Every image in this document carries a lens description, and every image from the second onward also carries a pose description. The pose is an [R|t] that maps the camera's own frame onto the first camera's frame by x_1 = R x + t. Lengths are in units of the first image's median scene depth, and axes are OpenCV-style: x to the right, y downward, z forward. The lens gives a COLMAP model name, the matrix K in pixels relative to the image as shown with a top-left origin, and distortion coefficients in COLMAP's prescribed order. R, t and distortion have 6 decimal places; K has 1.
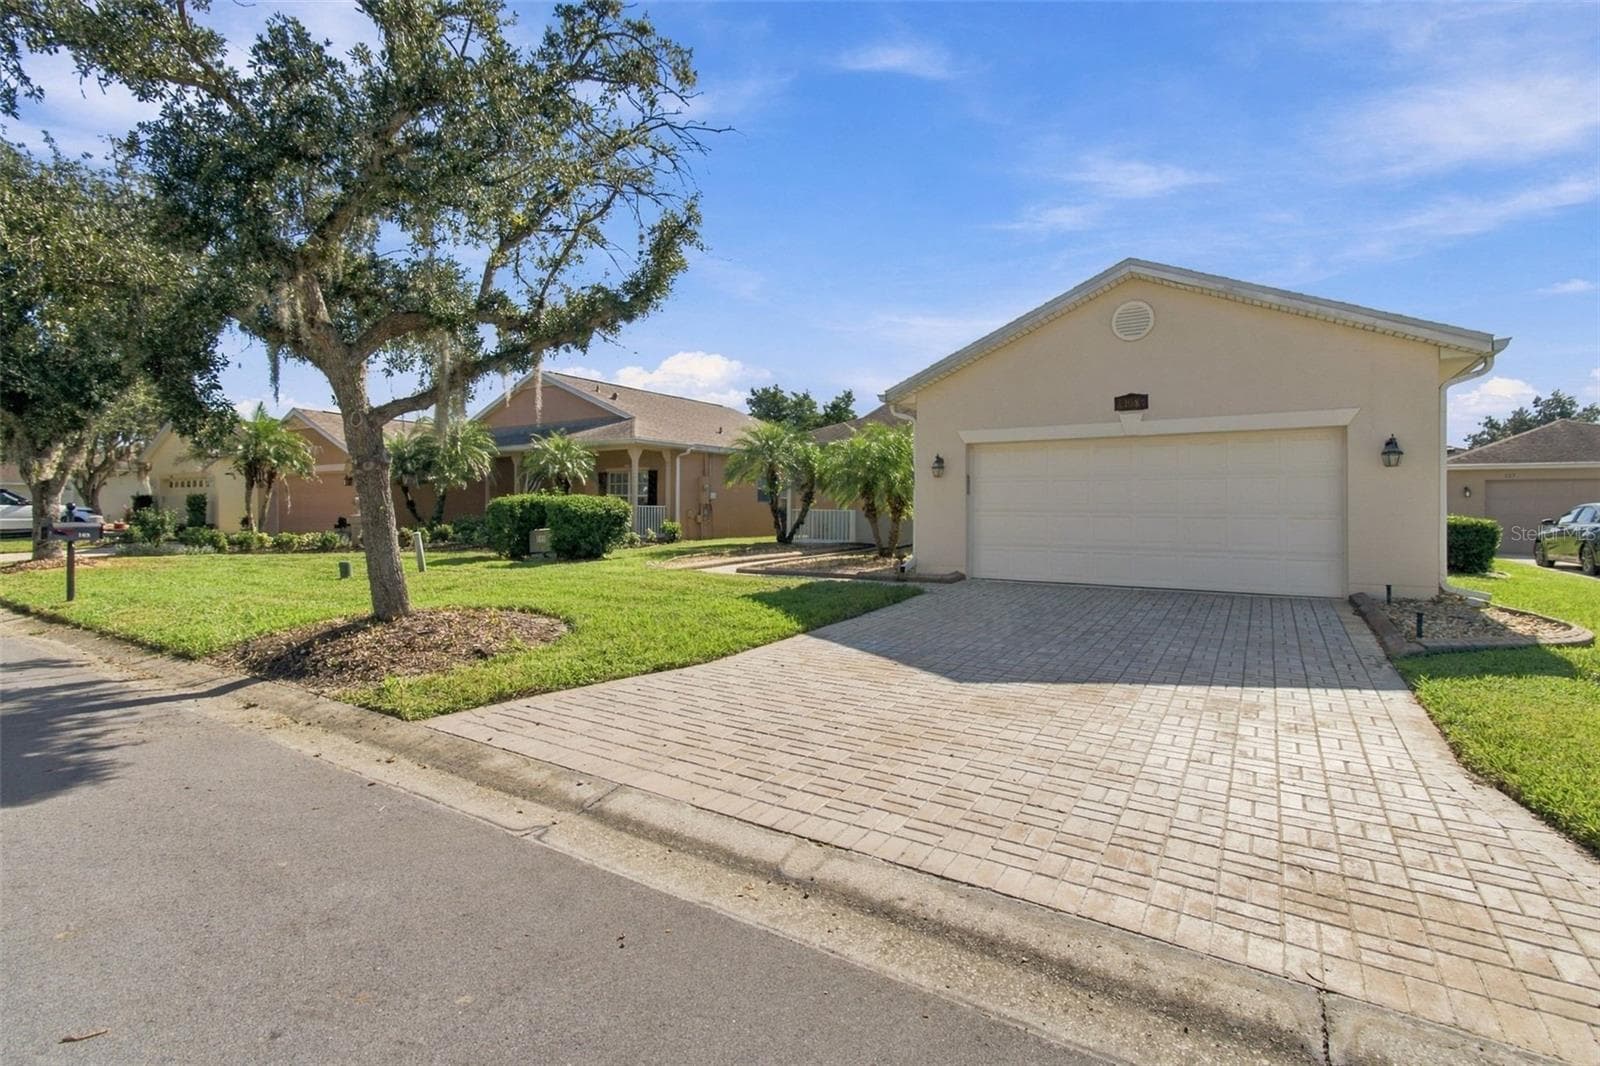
lens RADIAL K [[740.5, 0, 800.0], [0, 740.5, 533.0], [0, 0, 1]] dist [-0.001093, 0.000083]
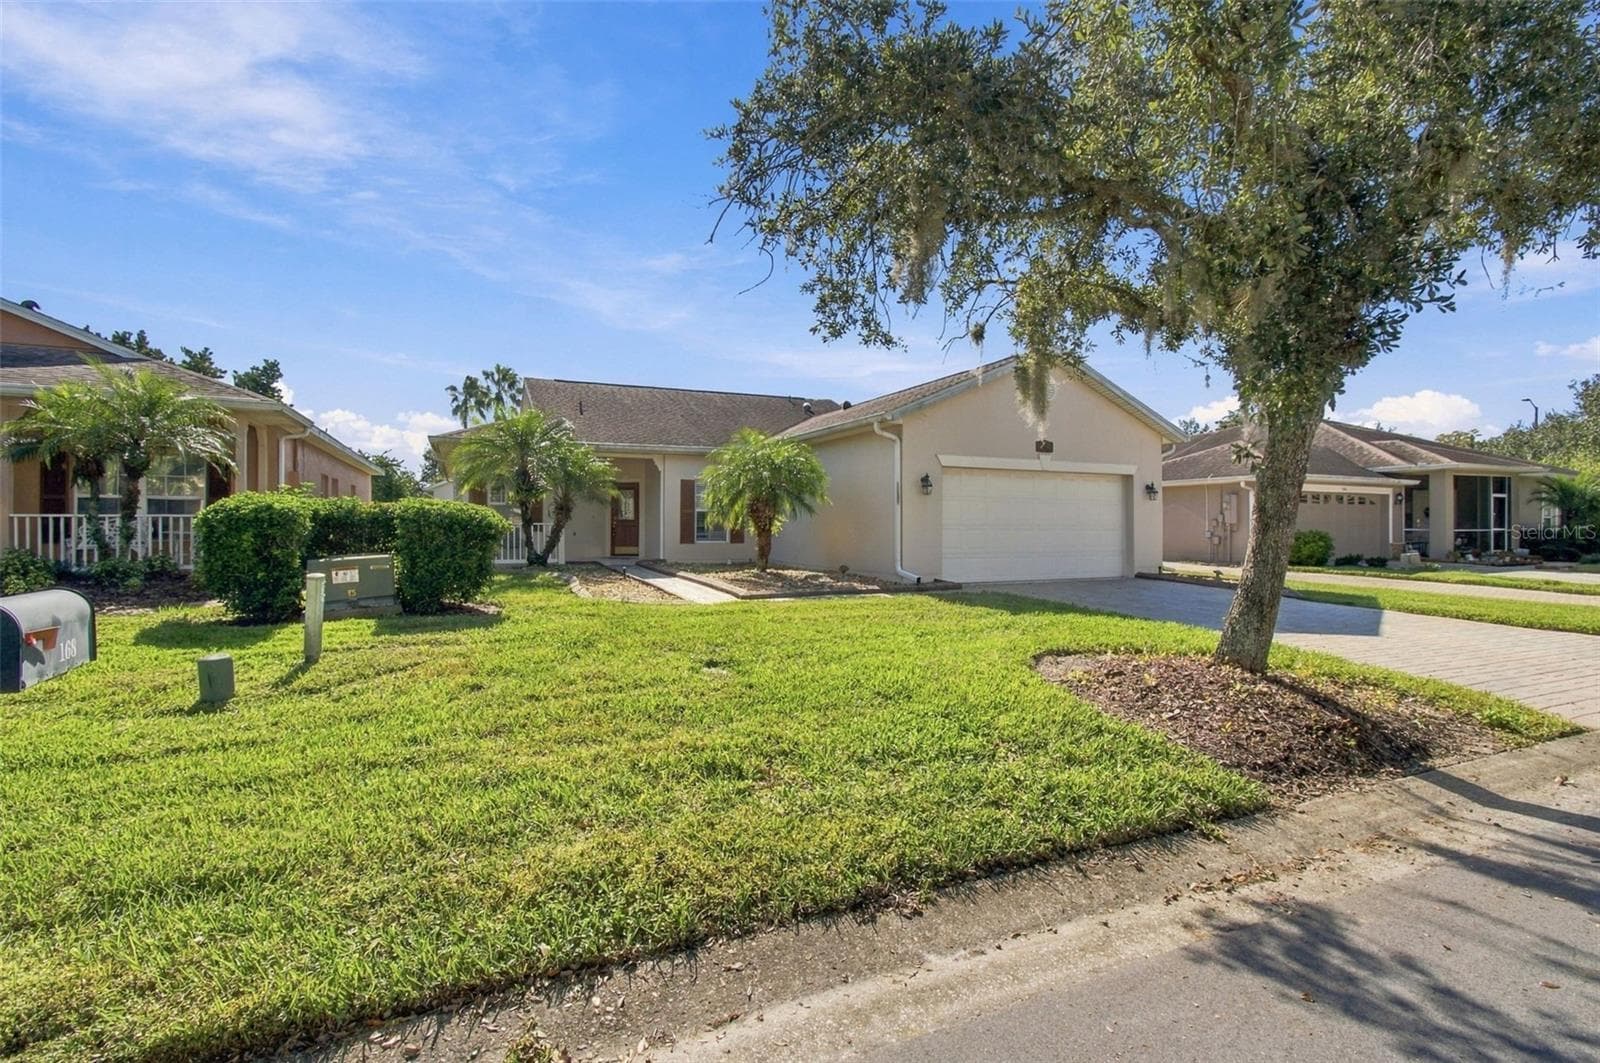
lens RADIAL K [[713.3, 0, 800.0], [0, 713.3, 531.5], [0, 0, 1]] dist [0.000127, -0.000011]
pose [[0.556356, -0.010290, 0.830881, -0.424103], [0.023285, 0.999724, -0.003210, -0.011162], [-0.830618, 0.021133, 0.556441, 0.297415]]
